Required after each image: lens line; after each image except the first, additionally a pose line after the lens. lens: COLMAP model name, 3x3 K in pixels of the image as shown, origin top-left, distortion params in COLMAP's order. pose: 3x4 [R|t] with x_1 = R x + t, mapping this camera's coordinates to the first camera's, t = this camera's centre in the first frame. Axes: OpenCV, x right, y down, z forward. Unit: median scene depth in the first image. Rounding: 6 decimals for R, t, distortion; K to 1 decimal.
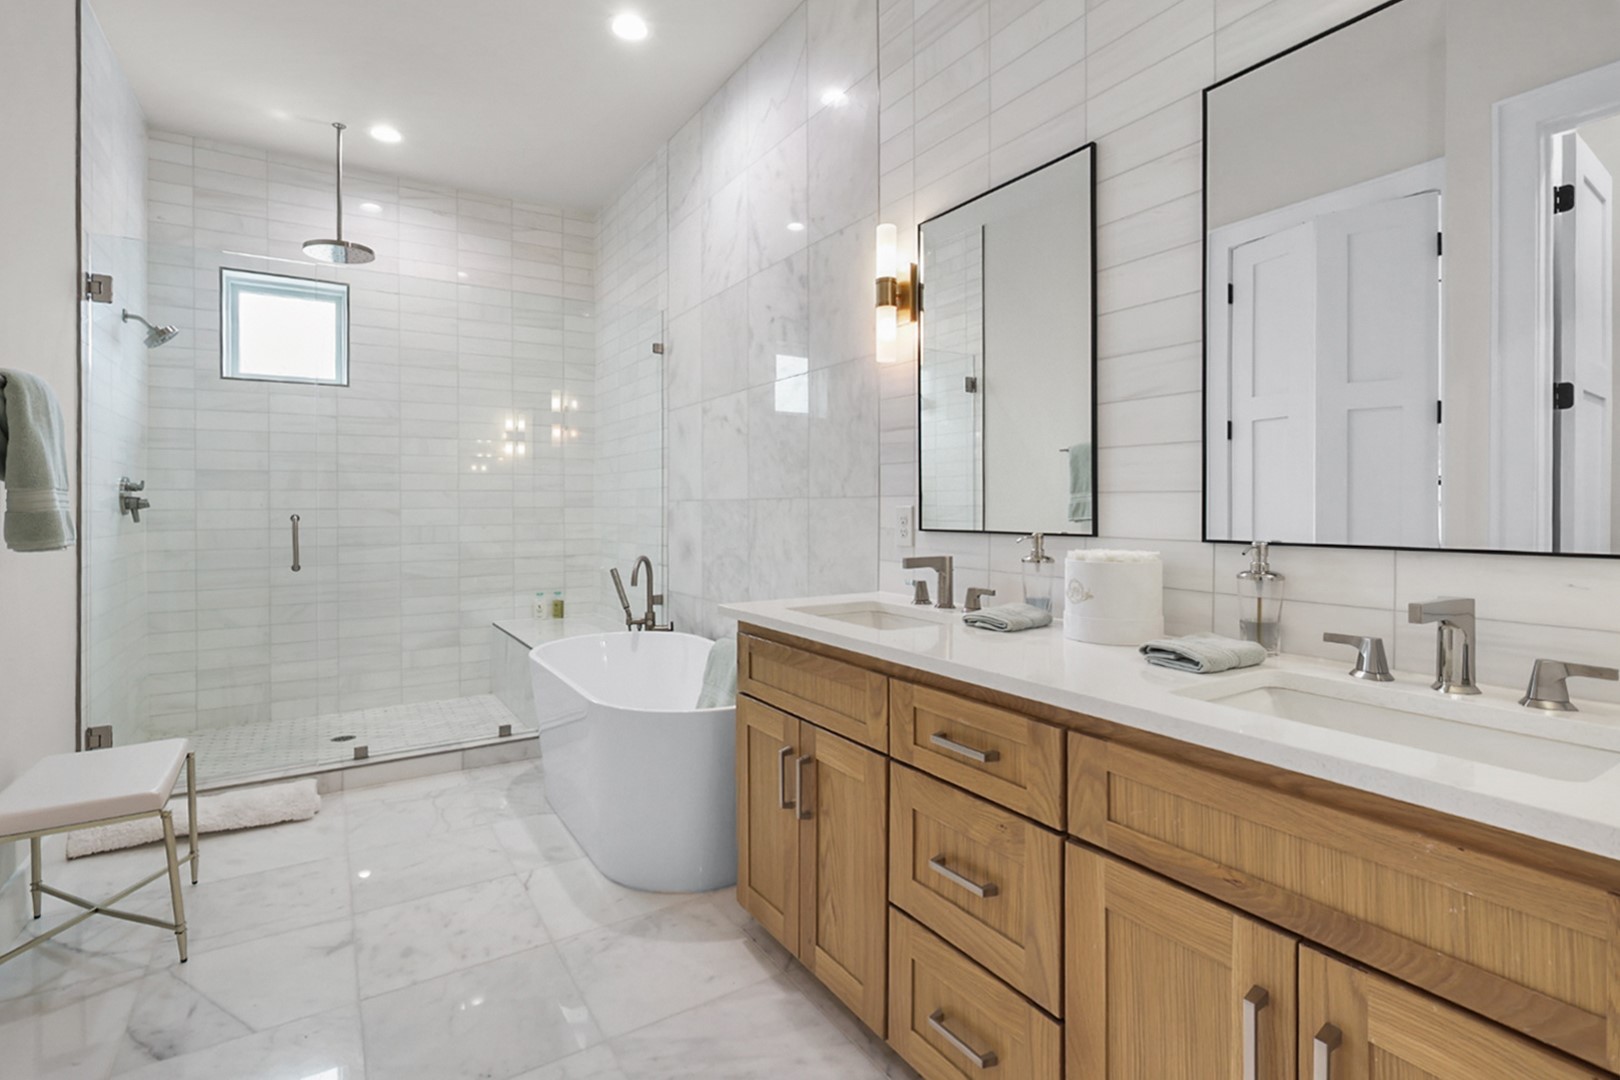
lens RADIAL K [[775.1, 0, 803.6], [0, 775.1, 501.0], [0, 0, 1]] dist [-0.002834, -0.000001]
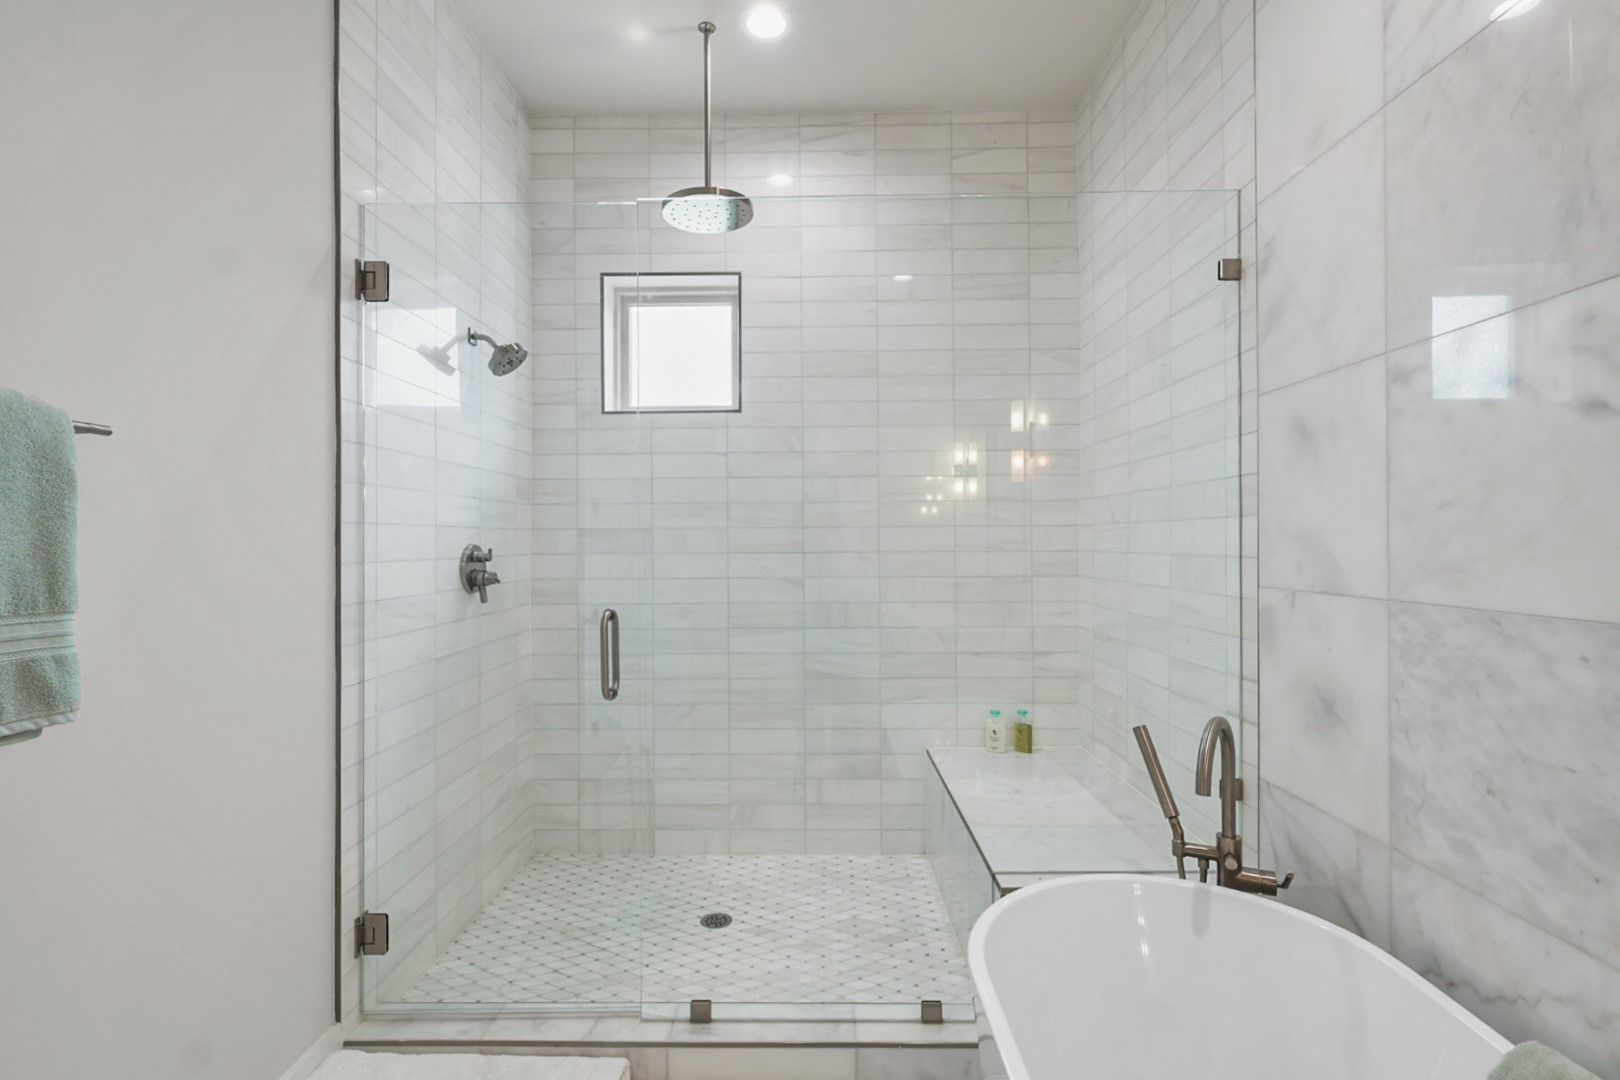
lens RADIAL K [[747.3, 0, 818.1], [0, 747.3, 539.9], [0, 0, 1]] dist [-0.002085, 0.000942]
pose [[0.844627, -0.001619, -0.535353, -0.145836], [0.006079, 0.999960, 0.006567, -0.030394], [0.535321, -0.008801, 0.844603, 0.439618]]
